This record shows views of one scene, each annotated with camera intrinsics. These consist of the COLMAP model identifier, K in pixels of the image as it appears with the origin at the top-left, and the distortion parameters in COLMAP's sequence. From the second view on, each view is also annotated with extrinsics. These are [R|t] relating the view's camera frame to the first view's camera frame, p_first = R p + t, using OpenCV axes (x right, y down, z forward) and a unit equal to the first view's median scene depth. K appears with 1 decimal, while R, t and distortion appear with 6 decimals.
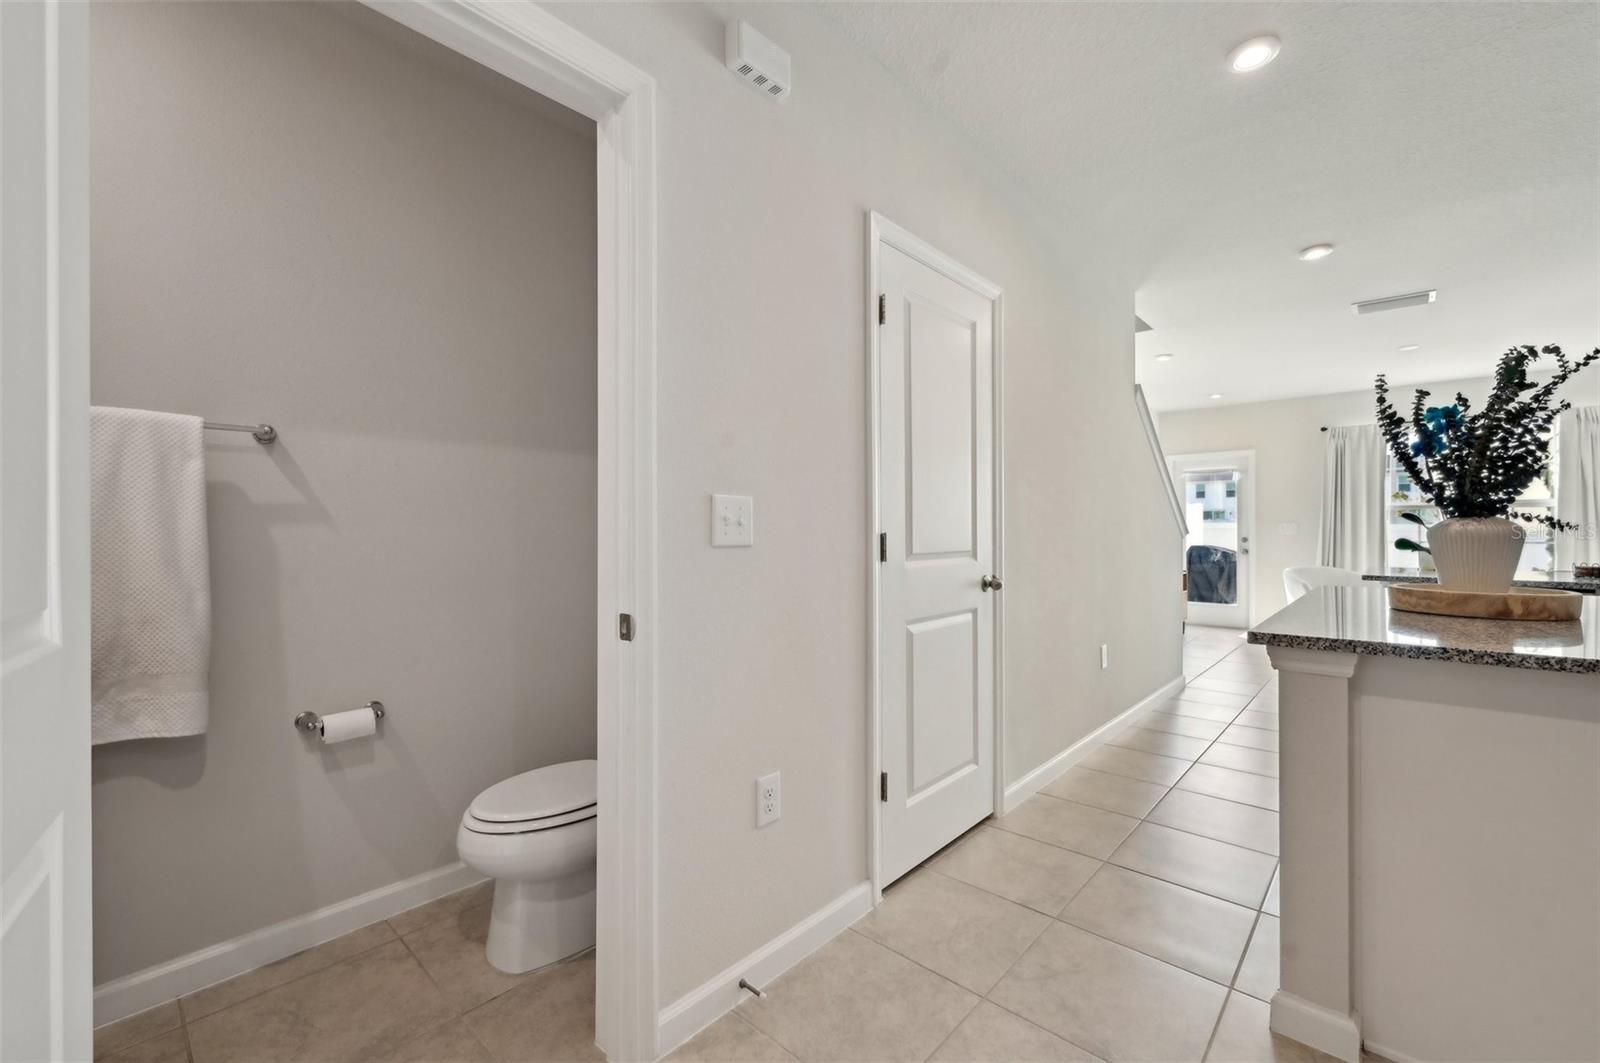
lens RADIAL K [[653.1, 0, 815.8], [0, 653.1, 529.0], [0, 0, 1]] dist [-0.000239, -0.000550]
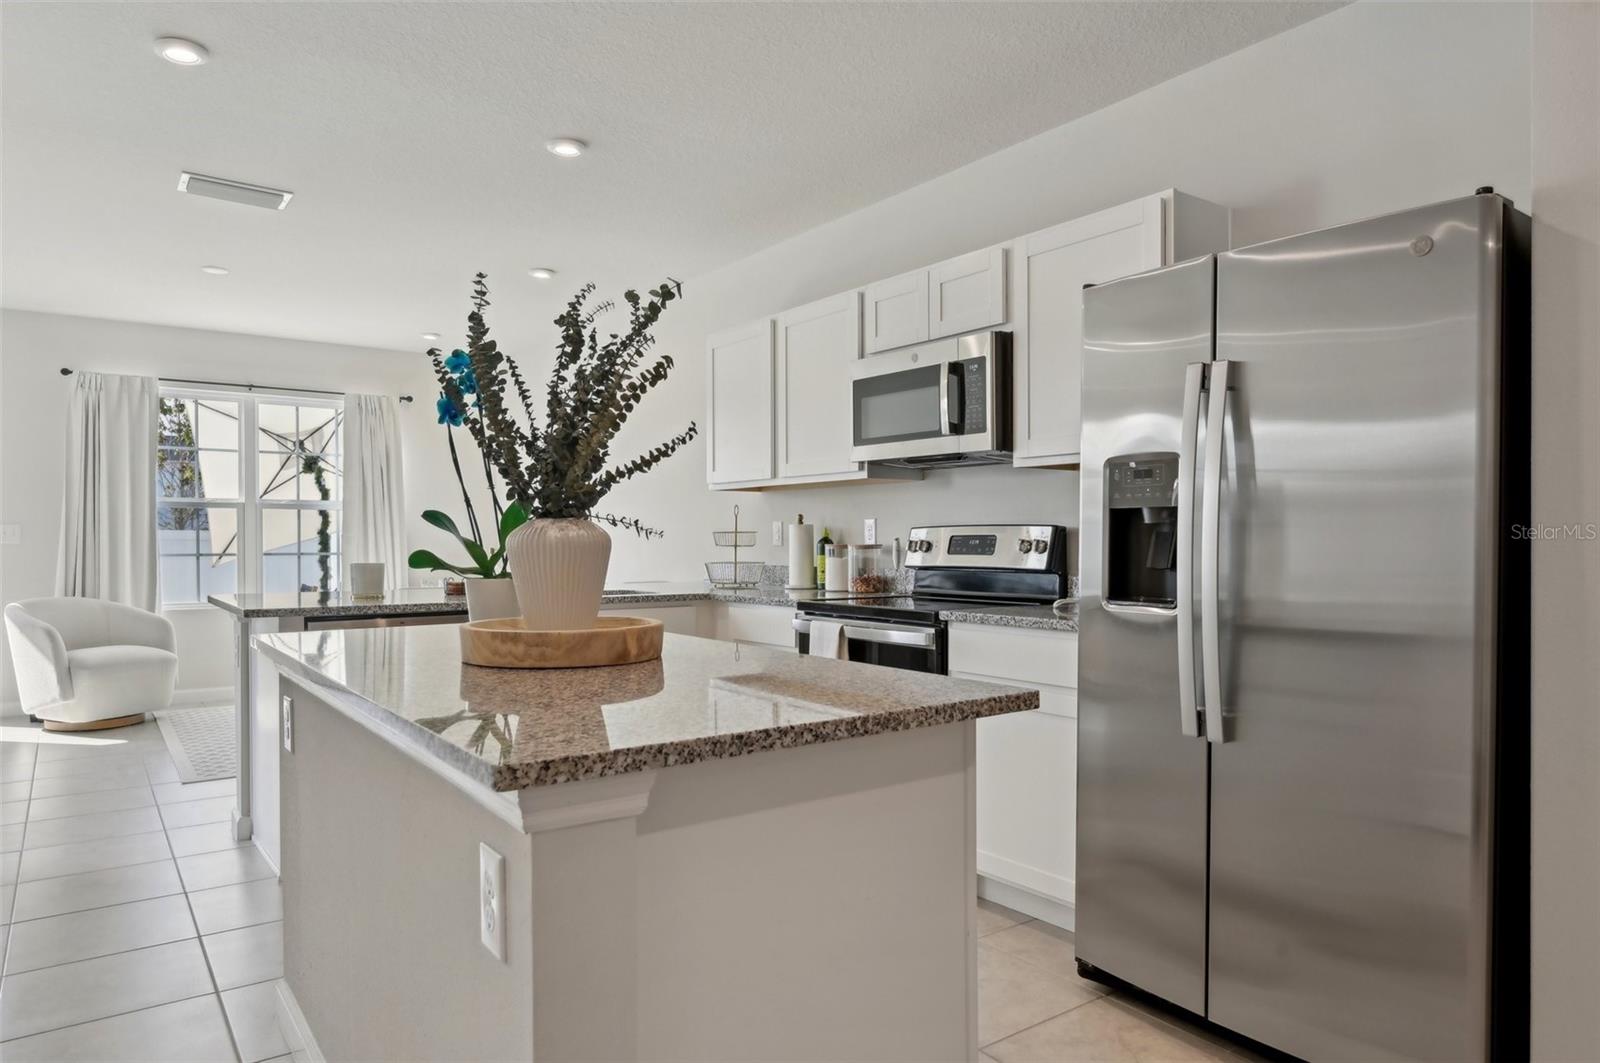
lens RADIAL K [[1009.0, 0, 790.2], [0, 1009.0, 537.4], [0, 0, 1]] dist [-0.007644, 0.011756]
pose [[0.213820, 0.003076, 0.976868, 0.029074], [-0.004205, 0.999989, -0.002229, 0.002798], [-0.976864, -0.003631, 0.213830, 0.501912]]
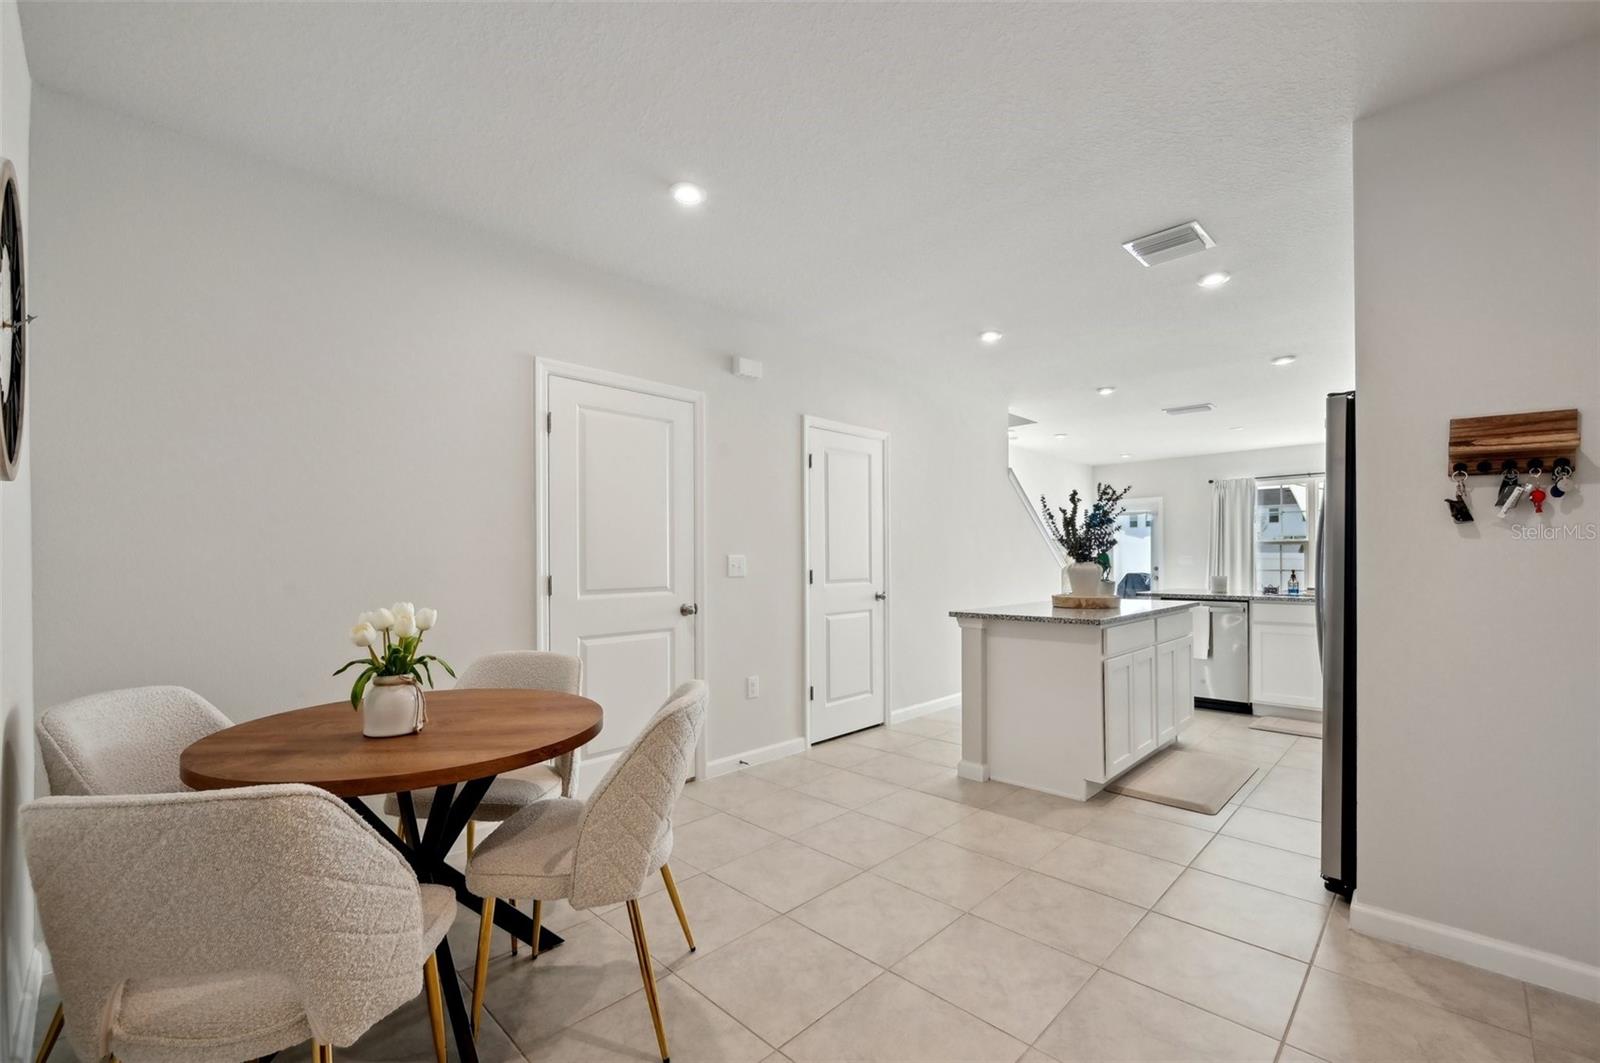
lens RADIAL K [[653.1, 0, 814.6], [0, 653.1, 557.5], [0, 0, 1]] dist [-0.000239, -0.000550]
pose [[0.999183, -0.004066, -0.040205, 0.200876], [0.004146, 0.999990, 0.001924, -0.037483], [0.040197, -0.002089, 0.999190, -1.083134]]
